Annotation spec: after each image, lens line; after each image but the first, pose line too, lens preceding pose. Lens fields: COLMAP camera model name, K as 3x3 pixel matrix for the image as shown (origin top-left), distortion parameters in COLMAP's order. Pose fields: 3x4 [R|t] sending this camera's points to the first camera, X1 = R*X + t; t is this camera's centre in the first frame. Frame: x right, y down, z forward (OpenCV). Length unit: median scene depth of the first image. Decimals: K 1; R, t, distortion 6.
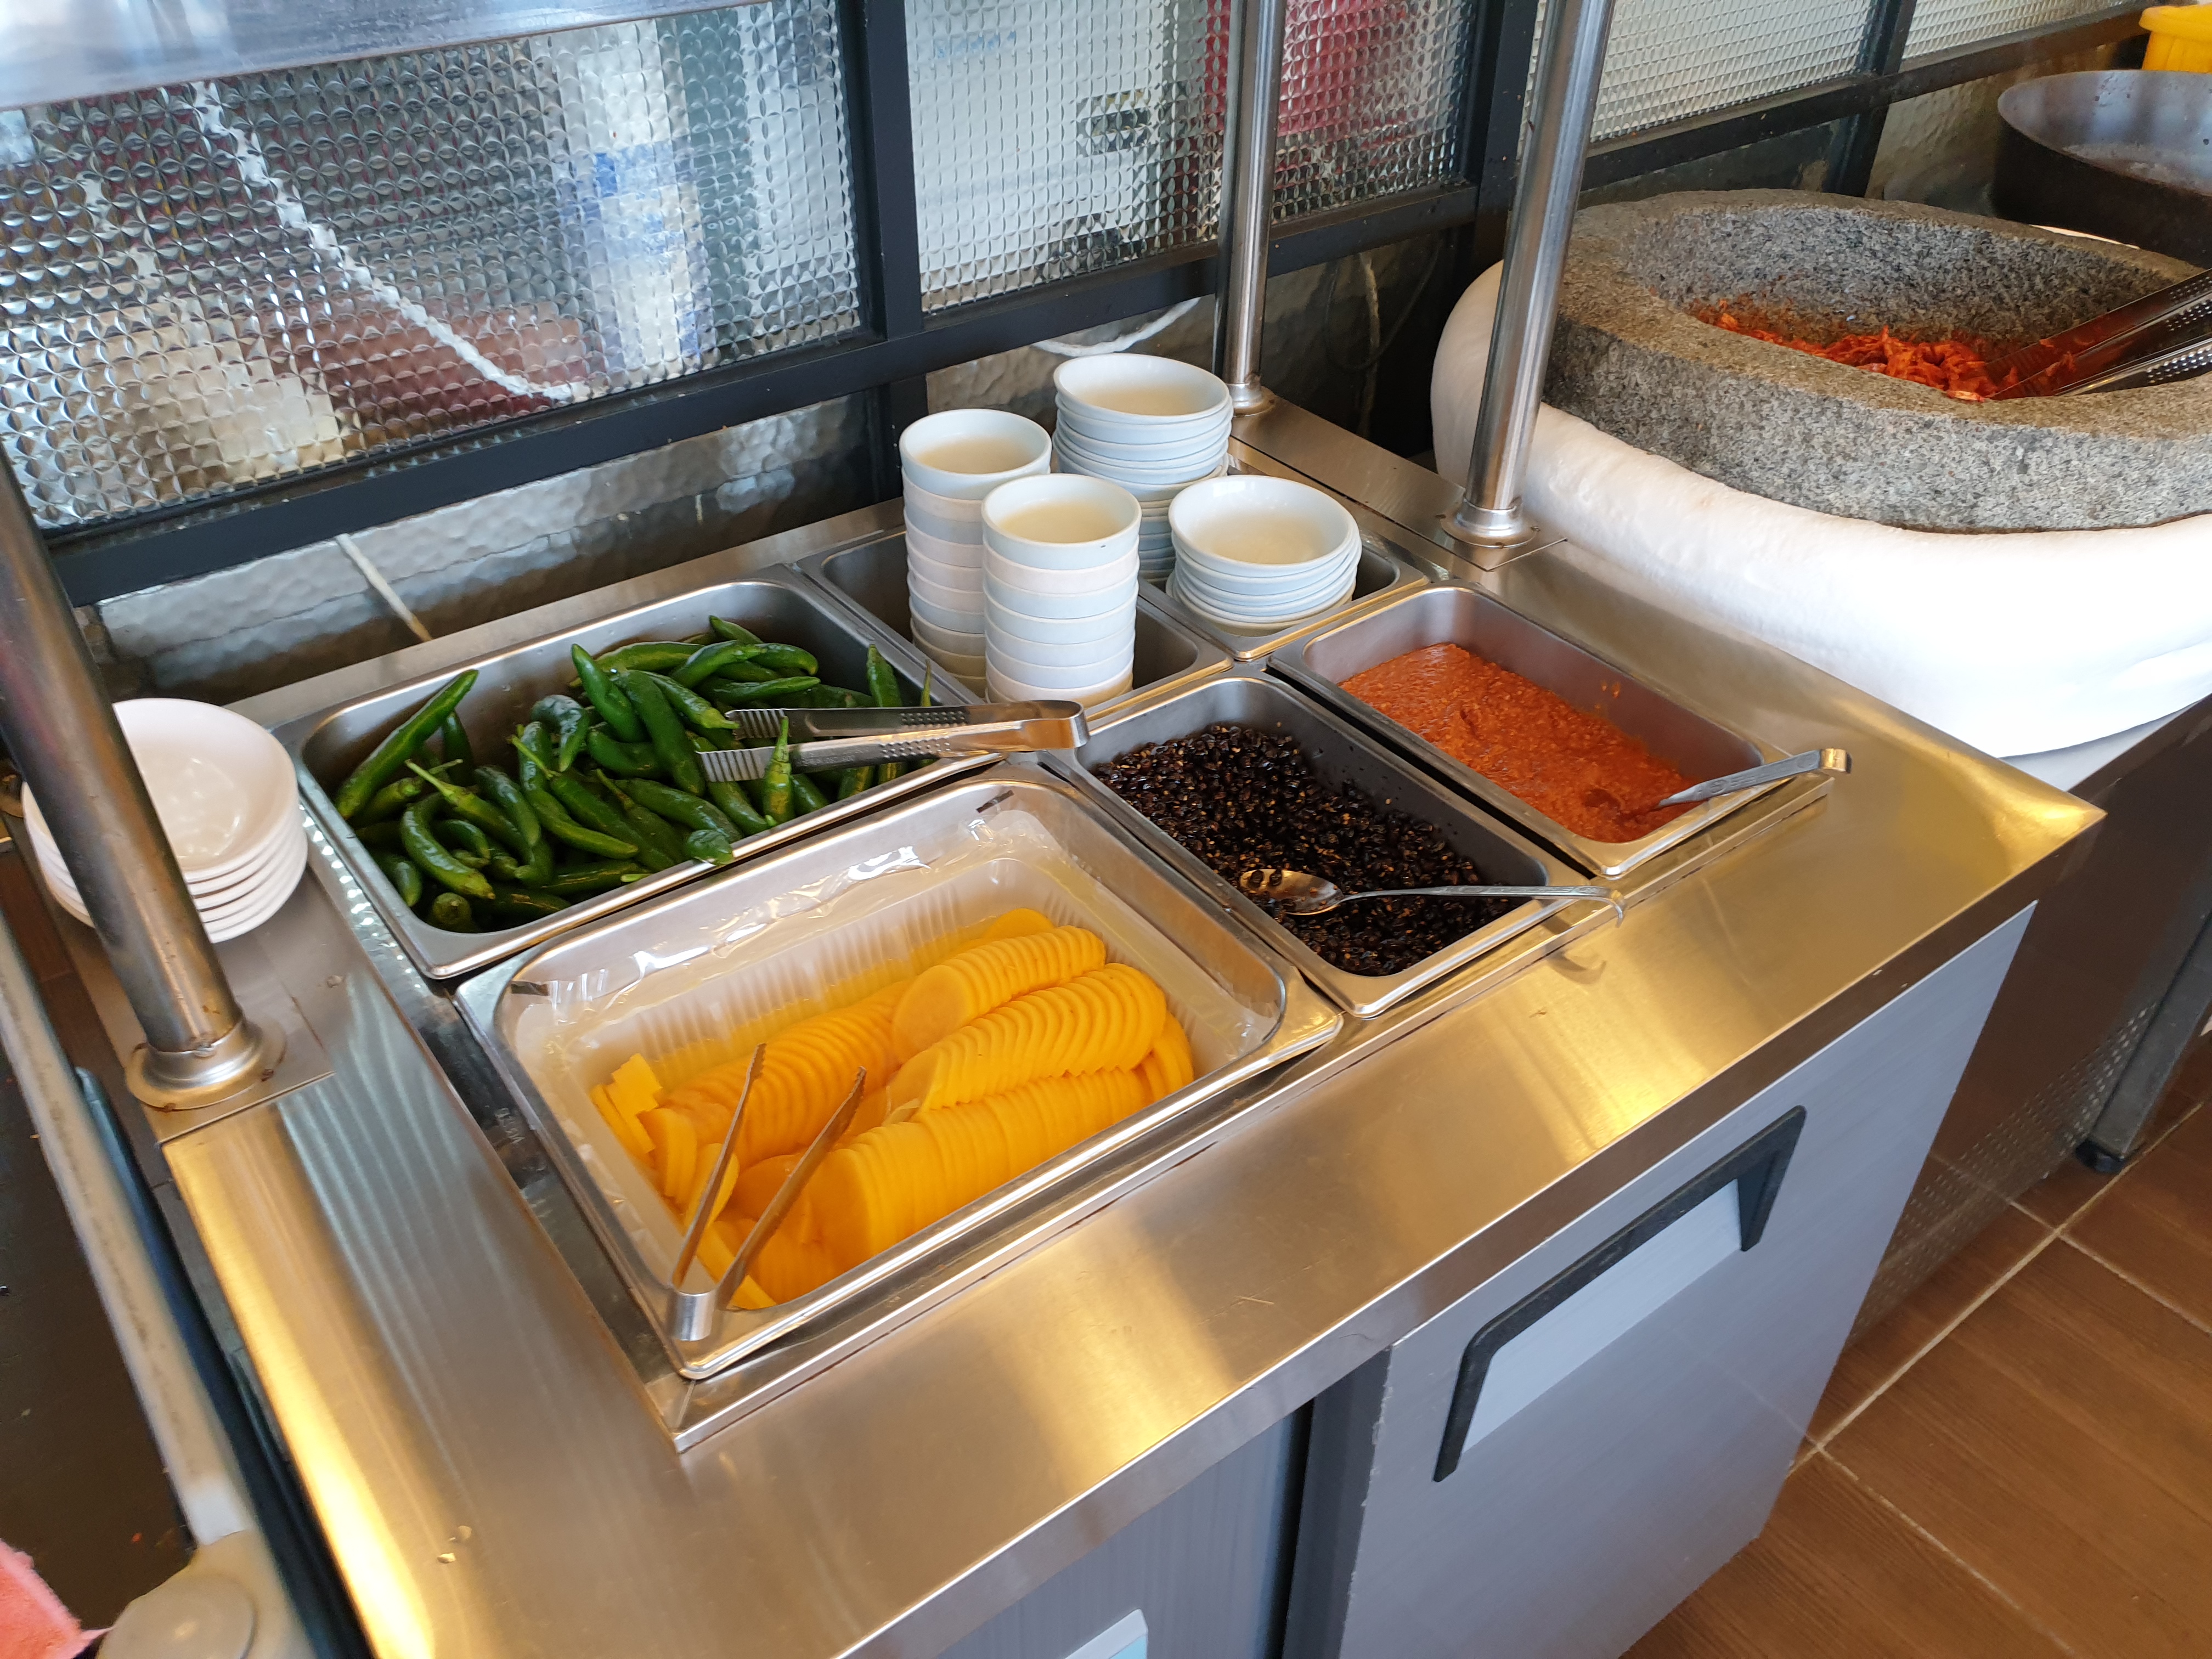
lens RADIAL K [[1671.7, 0, 1100.7], [0, 1671.7, 830.3], [0, 0, 1]] dist [0.039358, 0.000984]
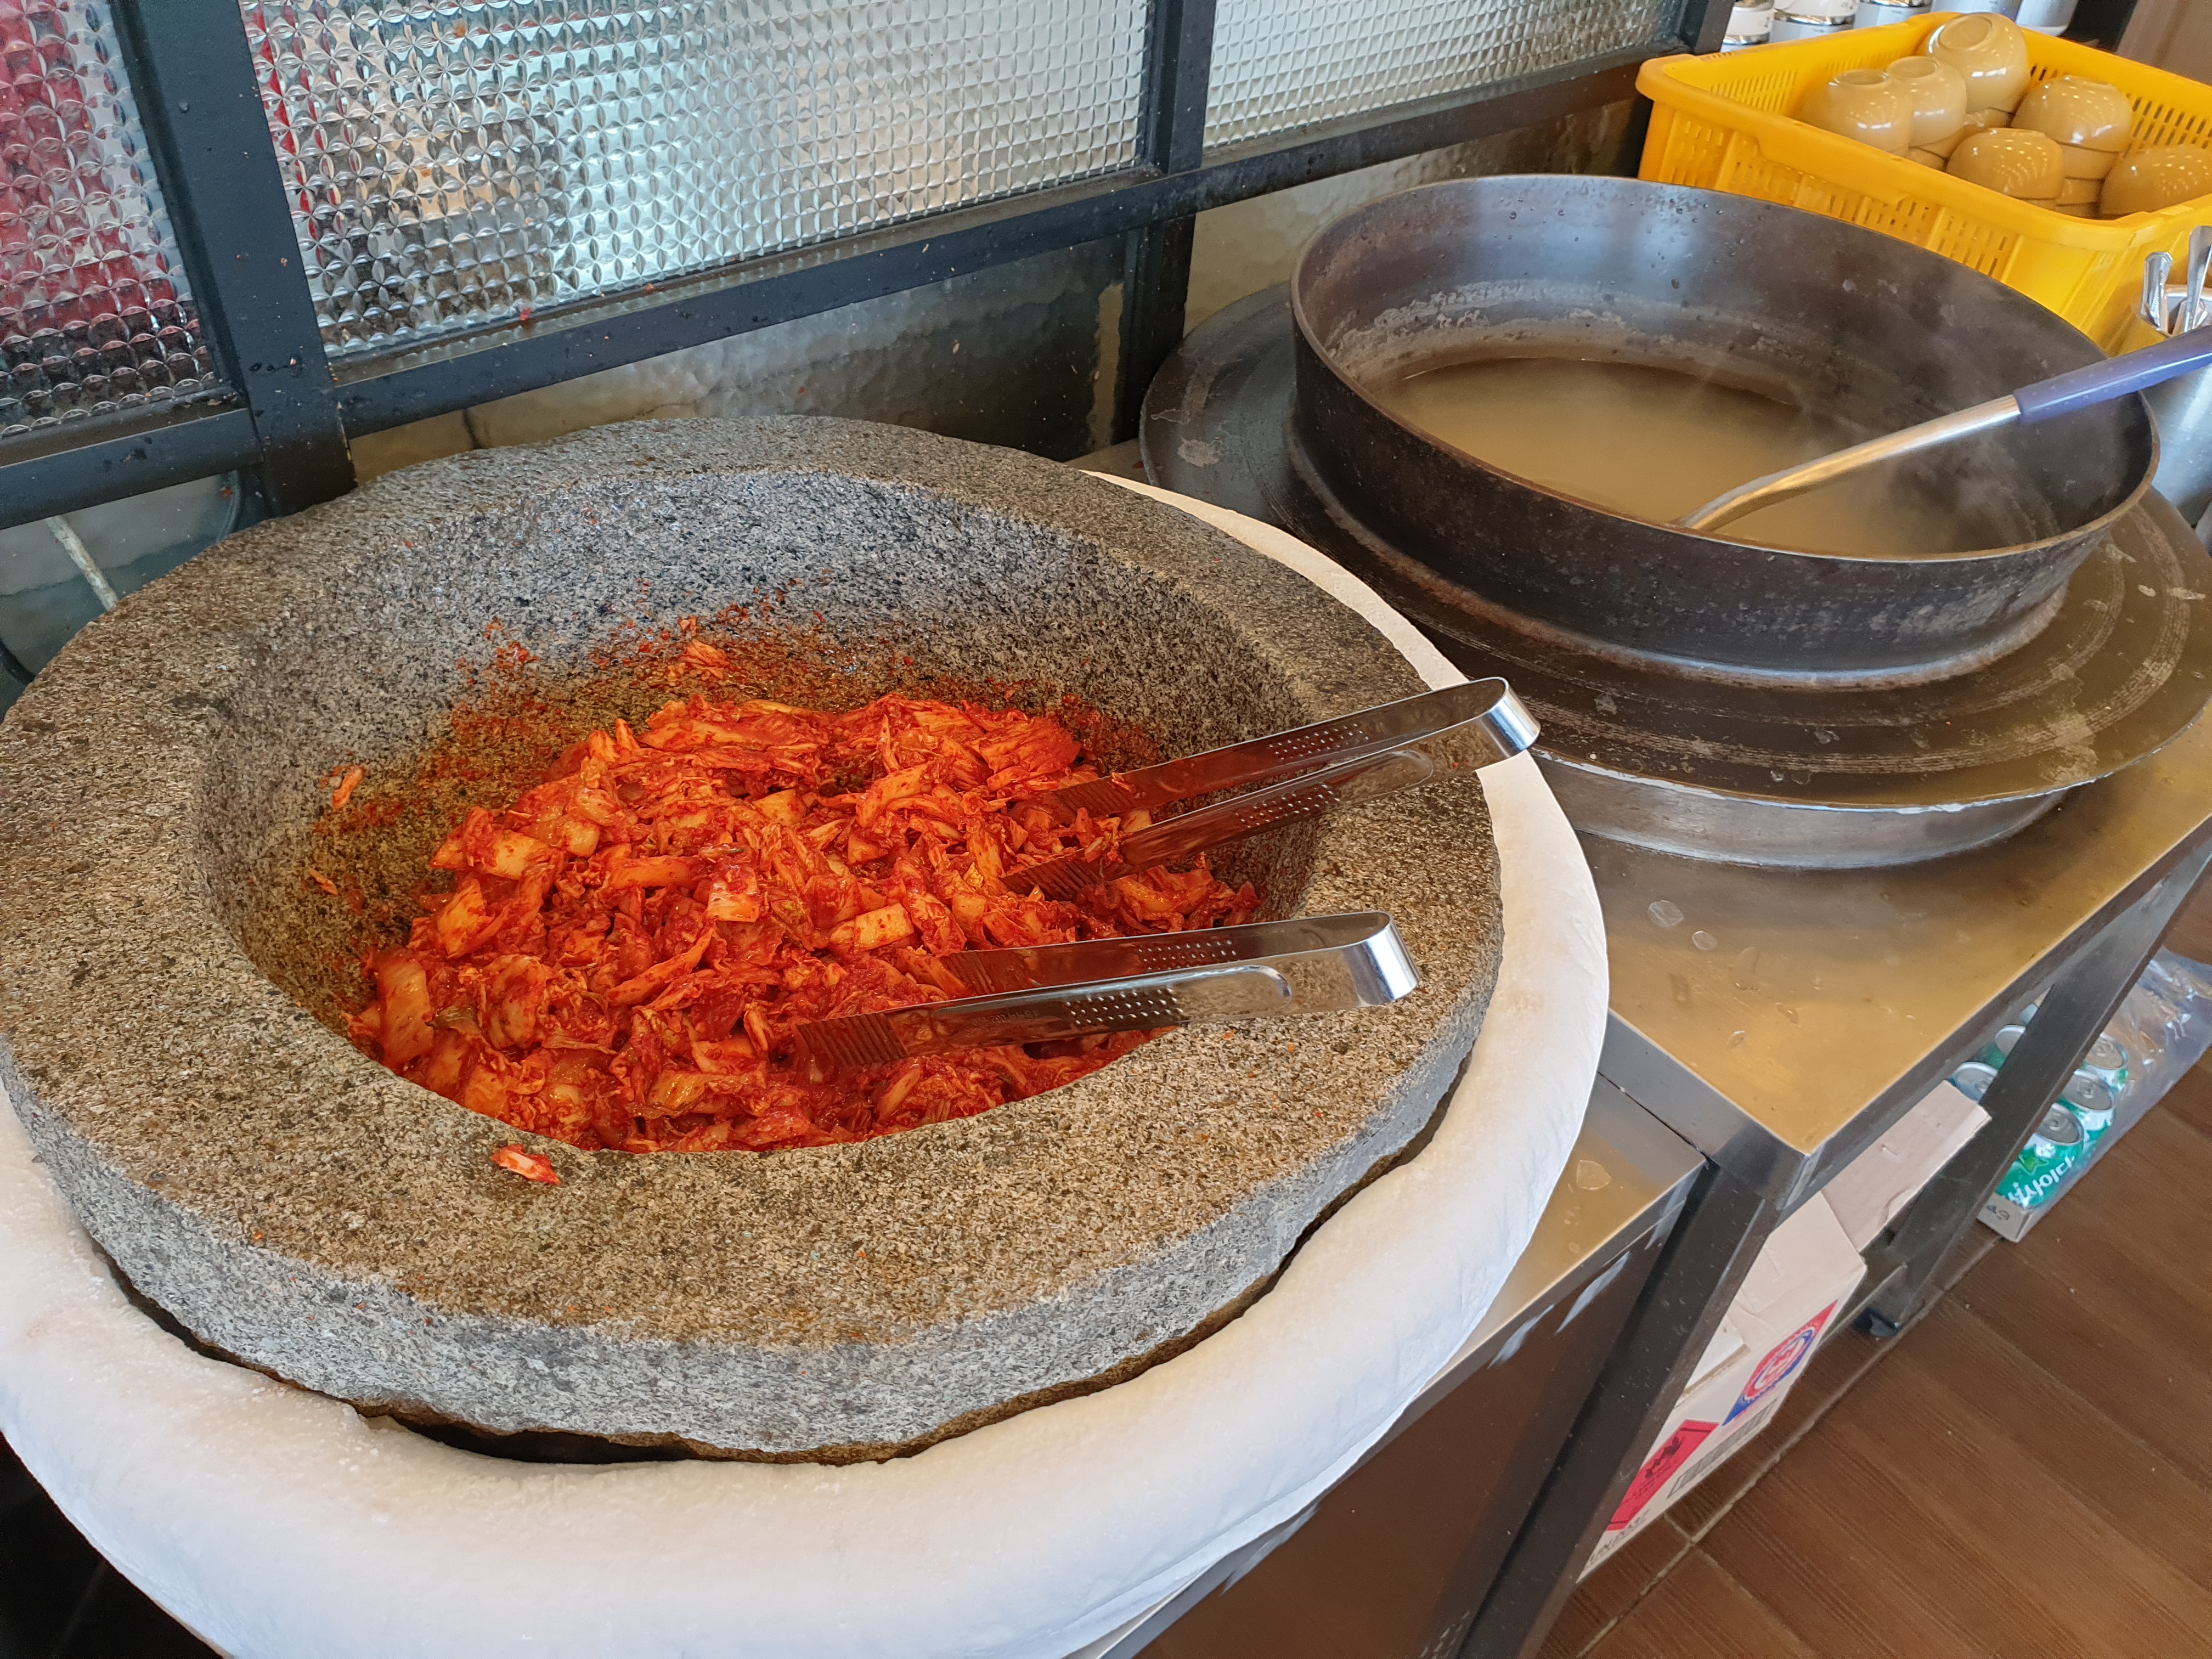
lens RADIAL K [[1671.7, 0, 1111.9], [0, 1671.7, 834.7], [0, 0, 1]] dist [0.039358, 0.000984]
pose [[0.997516, 0.023130, 0.066541, 0.480407], [-0.028512, 0.996298, 0.081095, -0.292420], [-0.064419, -0.082791, 0.994483, 0.408917]]
